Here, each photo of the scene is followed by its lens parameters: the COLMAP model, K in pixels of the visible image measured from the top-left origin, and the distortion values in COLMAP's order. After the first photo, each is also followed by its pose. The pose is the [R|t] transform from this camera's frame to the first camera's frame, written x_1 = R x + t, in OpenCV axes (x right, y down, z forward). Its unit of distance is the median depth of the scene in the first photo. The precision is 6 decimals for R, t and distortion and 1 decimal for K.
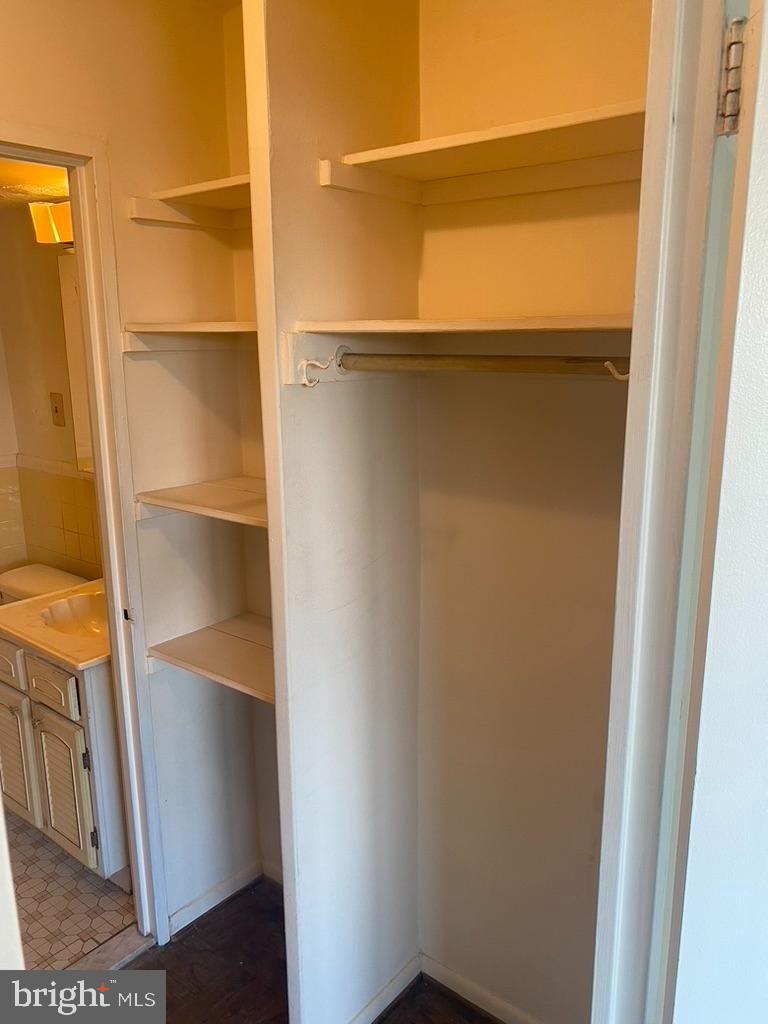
lens RADIAL K [[771.2, 0, 387.3], [0, 771.2, 504.3], [0, 0, 1]] dist [0.008132, -0.031161]
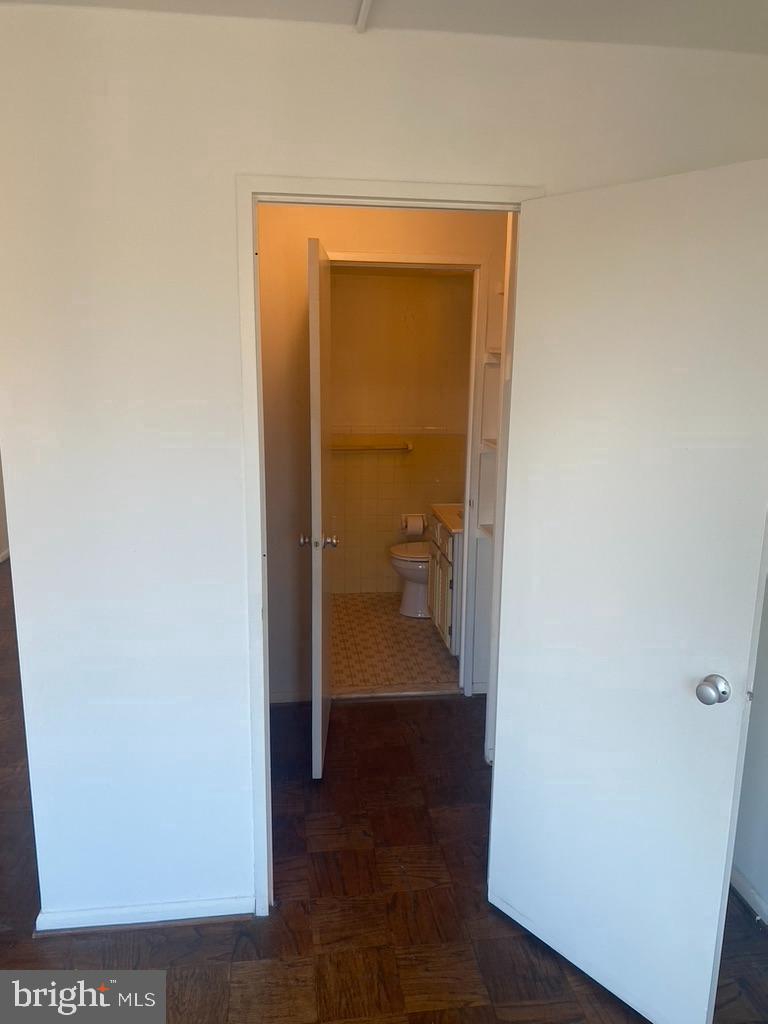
lens RADIAL K [[771.2, 0, 383.7], [0, 771.2, 511.6], [0, 0, 1]] dist [0.008132, -0.031161]
pose [[0.711339, 0.160558, -0.684265, 0.699676], [-0.166113, 0.984382, 0.058293, 0.078488], [0.682938, 0.072199, 0.726900, -0.442116]]
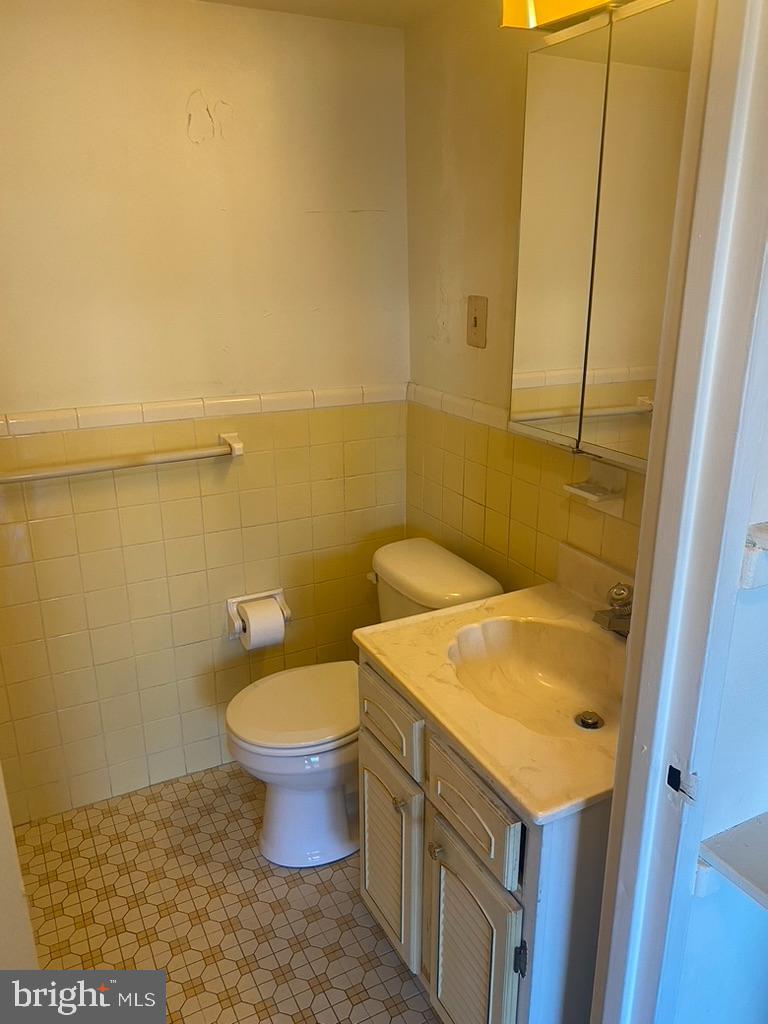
lens RADIAL K [[771.2, 0, 384.7], [0, 771.2, 510.1], [0, 0, 1]] dist [0.008132, -0.031161]
pose [[0.912713, 0.131881, -0.386734, -0.297195], [-0.090955, 0.988309, 0.122366, -0.047873], [0.398350, -0.076510, 0.914037, 0.459950]]
